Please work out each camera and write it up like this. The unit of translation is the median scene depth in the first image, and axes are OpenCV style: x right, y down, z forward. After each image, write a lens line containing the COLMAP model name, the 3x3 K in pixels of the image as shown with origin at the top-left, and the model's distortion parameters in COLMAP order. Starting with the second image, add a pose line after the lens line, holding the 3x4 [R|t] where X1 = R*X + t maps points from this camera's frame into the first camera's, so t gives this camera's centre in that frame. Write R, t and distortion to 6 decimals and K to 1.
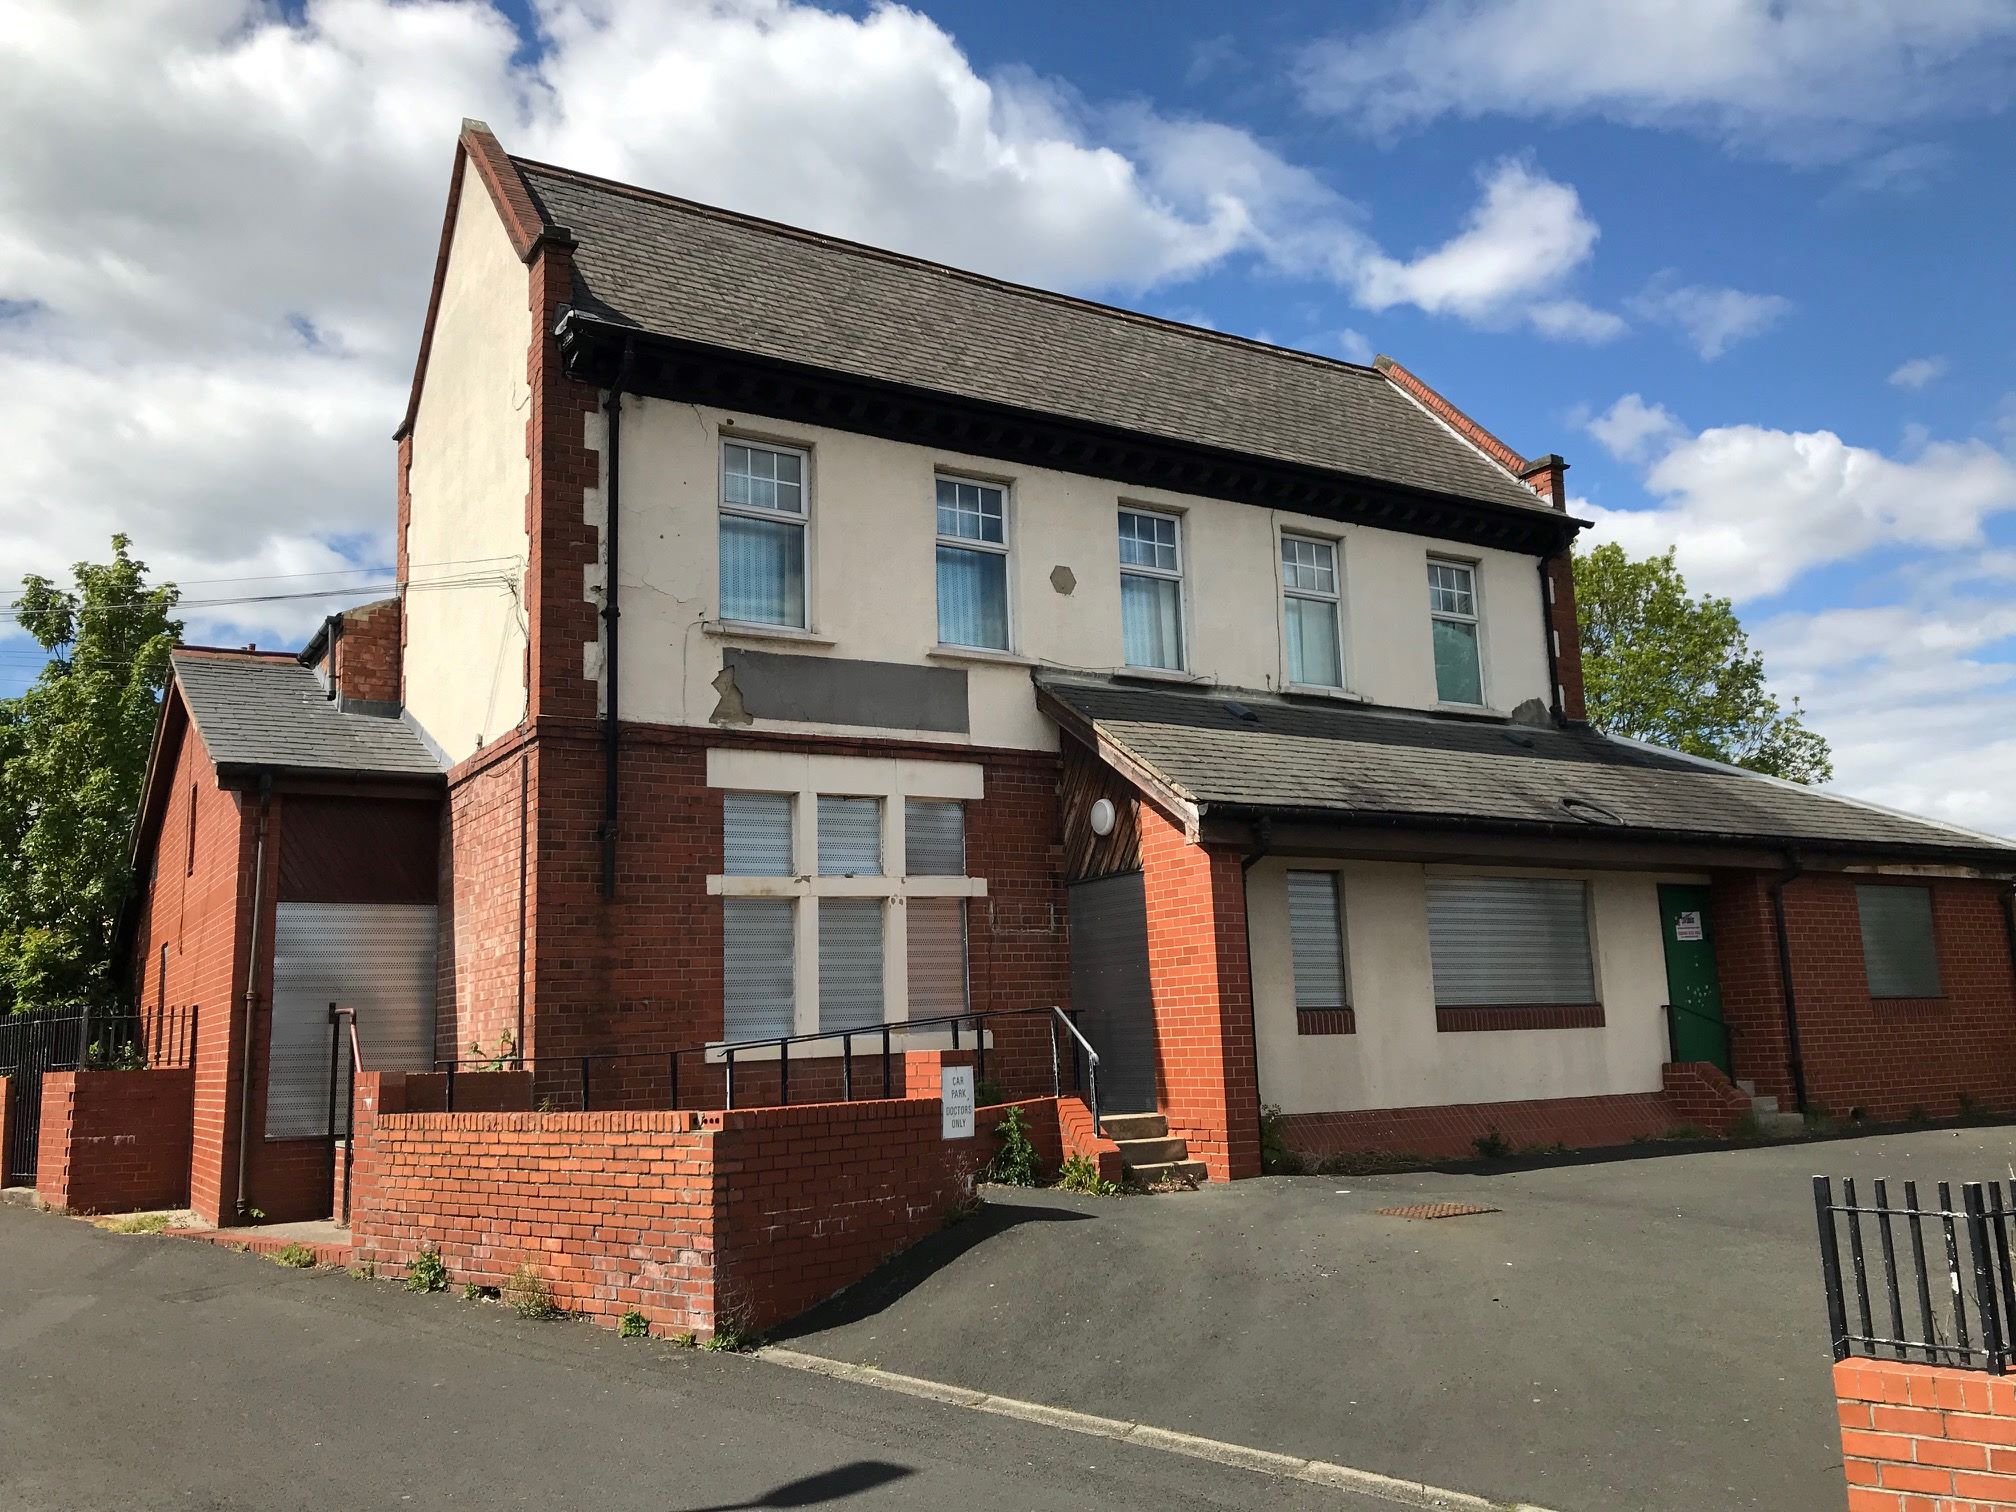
lens RADIAL K [[1621.9, 0, 1008.0], [0, 1621.9, 756.0], [0, 0, 1]] dist [0.126115, -0.244295]
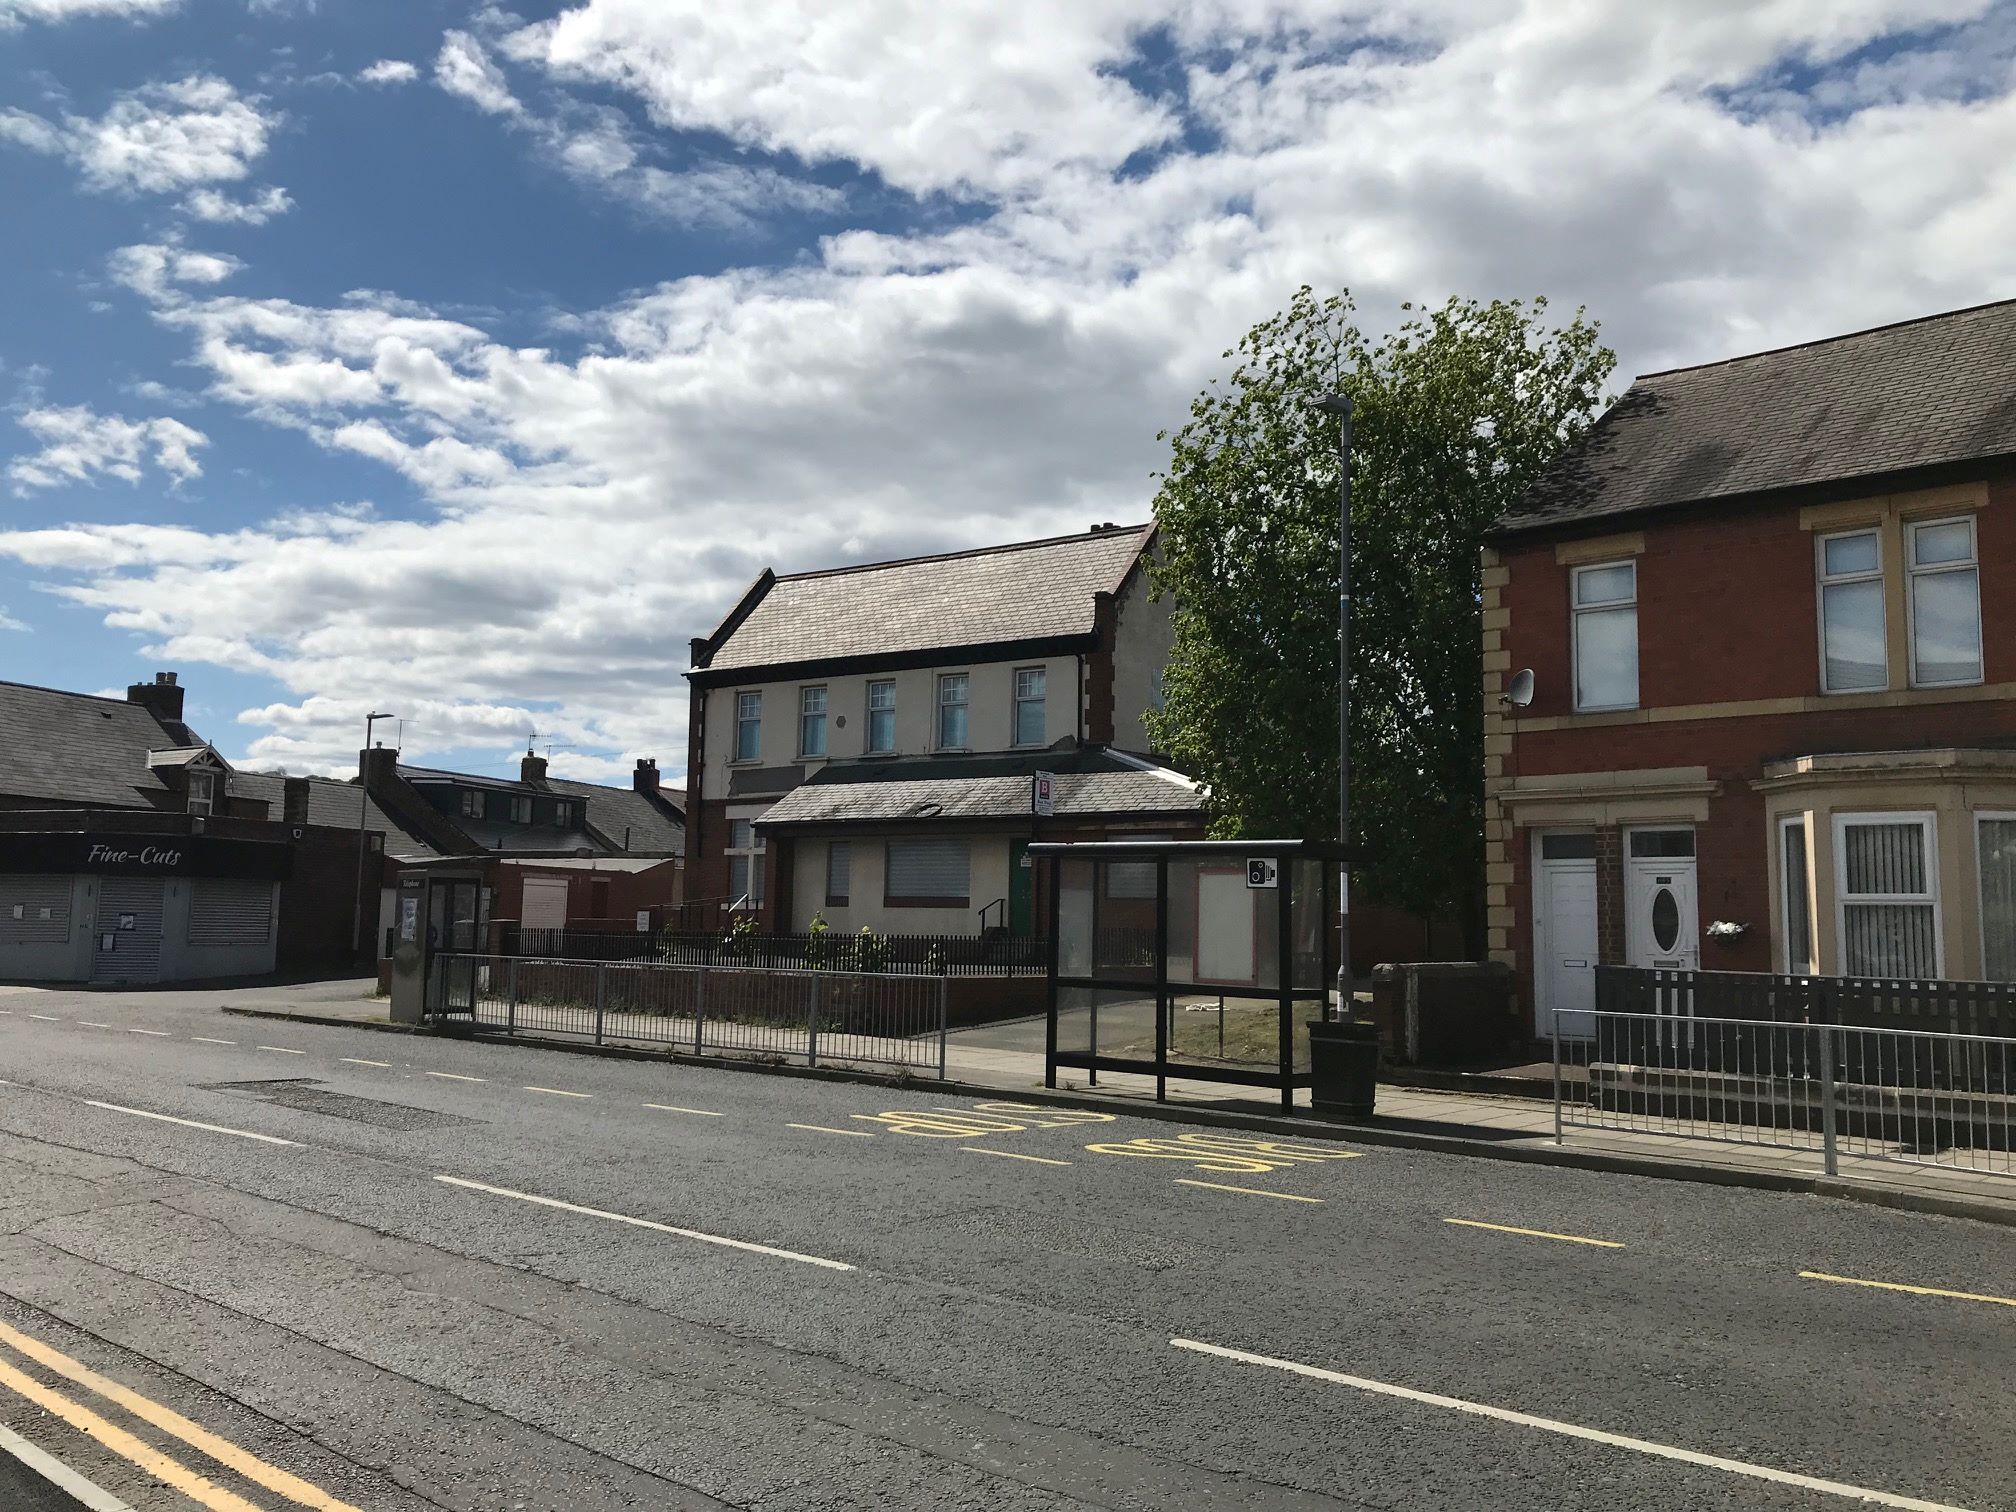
lens RADIAL K [[1621.9, 0, 1008.0], [0, 1621.9, 756.0], [0, 0, 1]] dist [0.126115, -0.244295]
pose [[0.405237, -0.053895, -0.912622, 2.498539], [0.131242, 0.991350, -0.000268, -0.024027], [0.904742, -0.119666, 0.408805, 0.232632]]
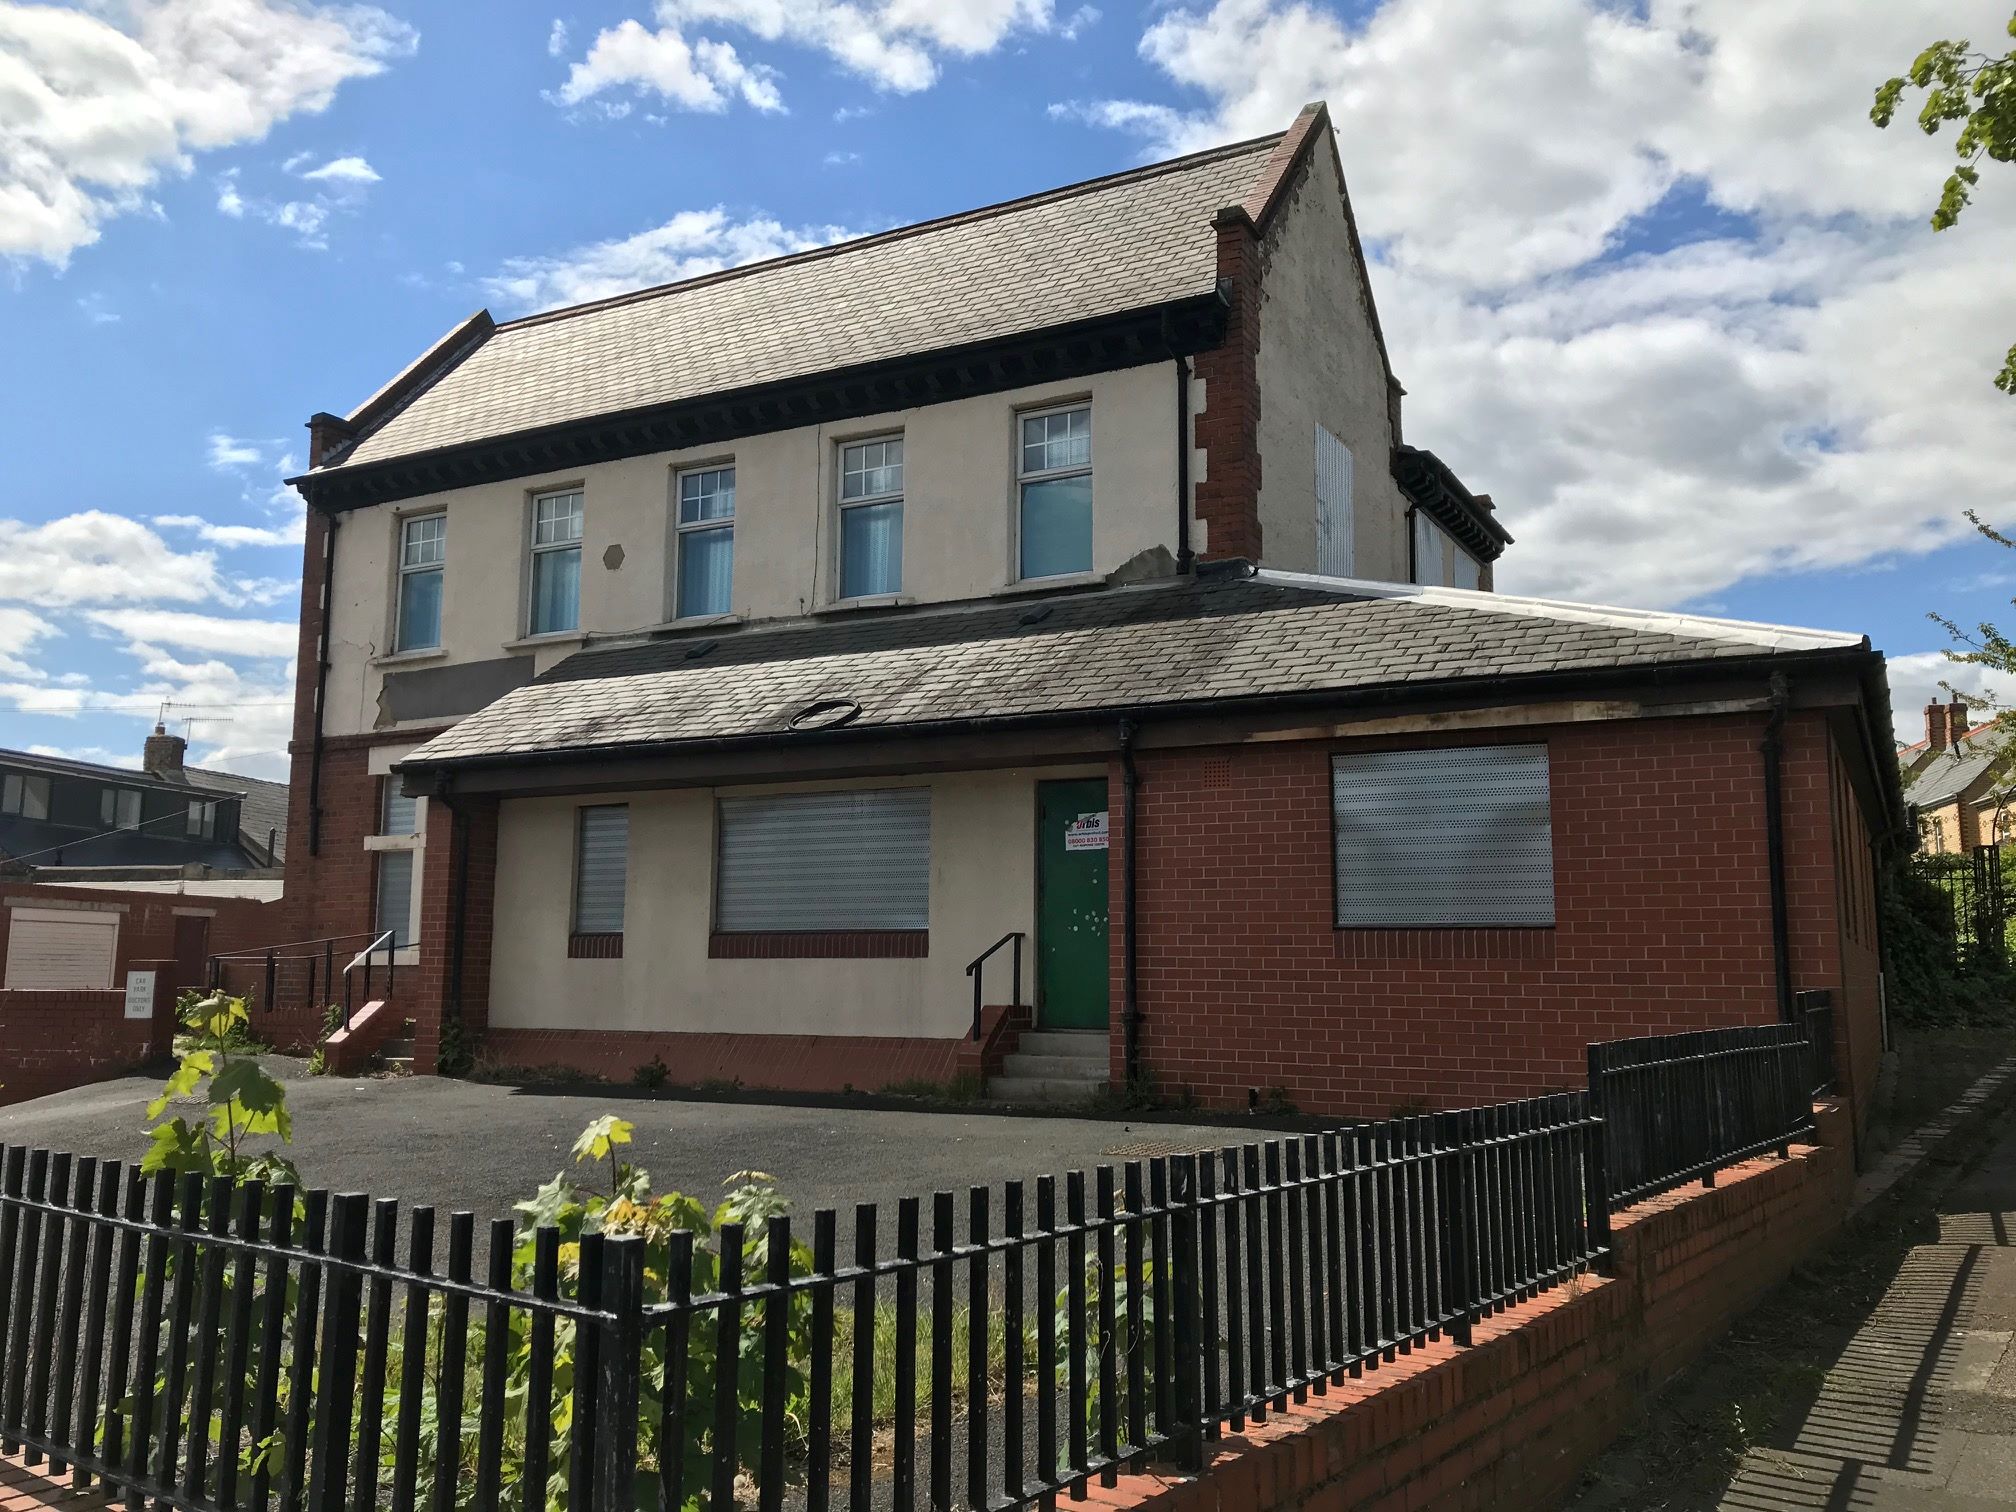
lens RADIAL K [[1621.9, 0, 1008.0], [0, 1621.9, 756.0], [0, 0, 1]] dist [0.126115, -0.244295]
pose [[0.504919, -0.077485, -0.859682, 1.211036], [0.127896, 0.991685, -0.014266, 0.085710], [0.853639, -0.102747, 0.510631, 0.670458]]
